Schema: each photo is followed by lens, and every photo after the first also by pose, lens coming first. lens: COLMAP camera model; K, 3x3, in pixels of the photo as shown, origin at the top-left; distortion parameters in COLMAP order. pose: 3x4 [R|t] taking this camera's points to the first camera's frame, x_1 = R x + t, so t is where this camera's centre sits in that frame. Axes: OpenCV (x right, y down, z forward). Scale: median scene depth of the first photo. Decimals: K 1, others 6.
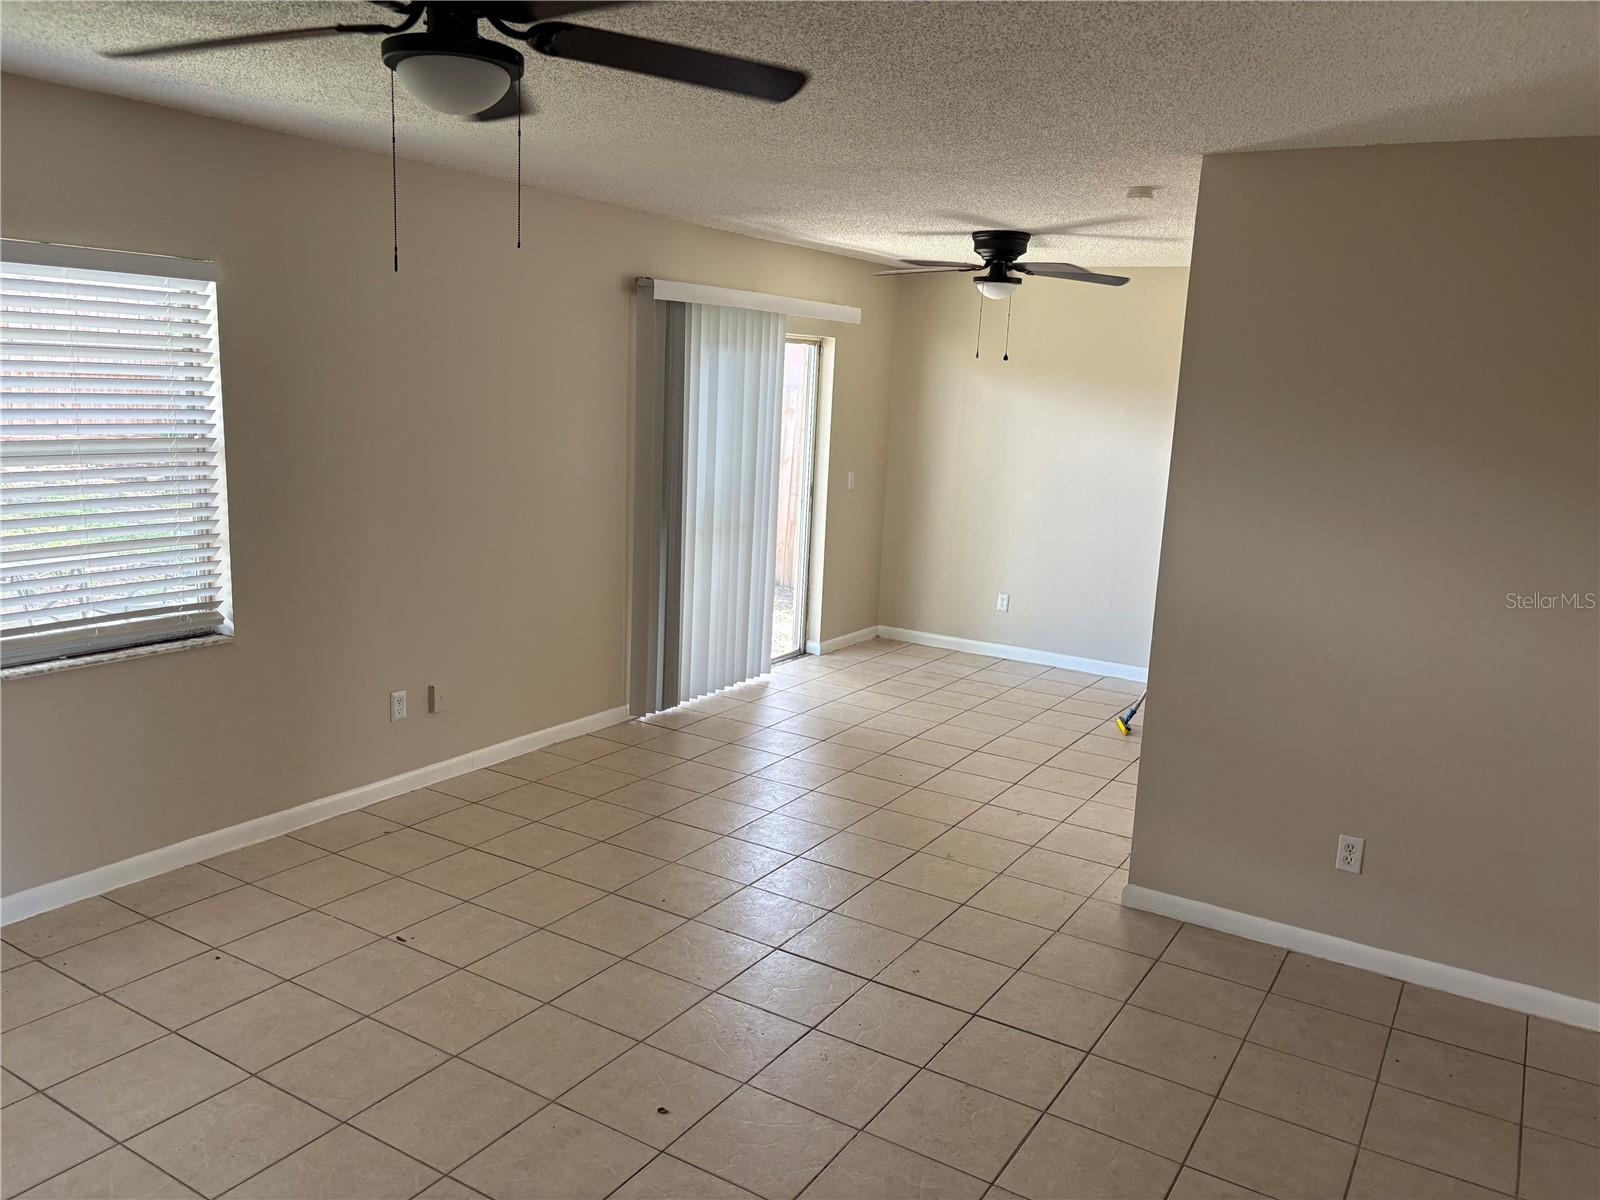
lens RADIAL K [[1181.3, 0, 800.0], [0, 1181.3, 600.0], [0, 0, 1]] dist [0.274210, -0.308424]
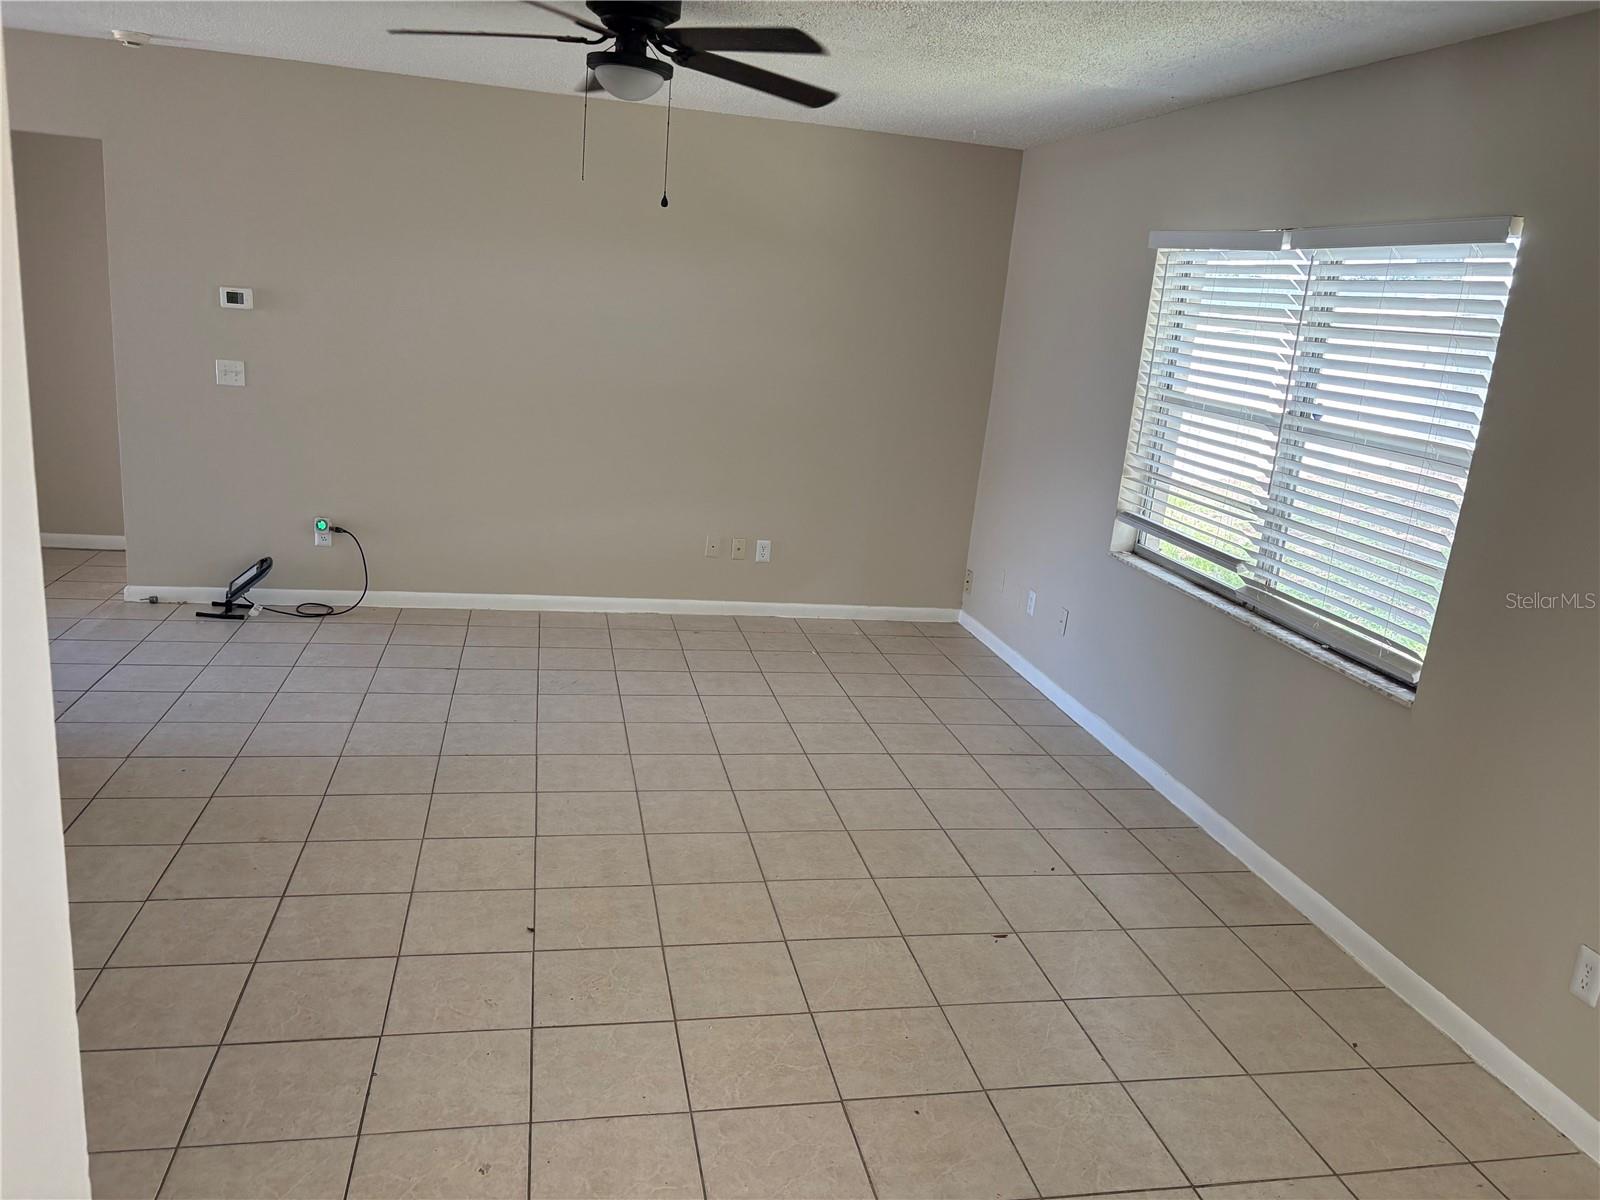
lens RADIAL K [[1181.3, 0, 800.0], [0, 1181.3, 600.0], [0, 0, 1]] dist [0.274210, -0.308424]
pose [[-0.710532, 0.070099, -0.700165, 0.448085], [-0.243623, 0.908980, 0.338236, -0.250541], [0.660146, 0.410903, -0.628782, 1.502815]]
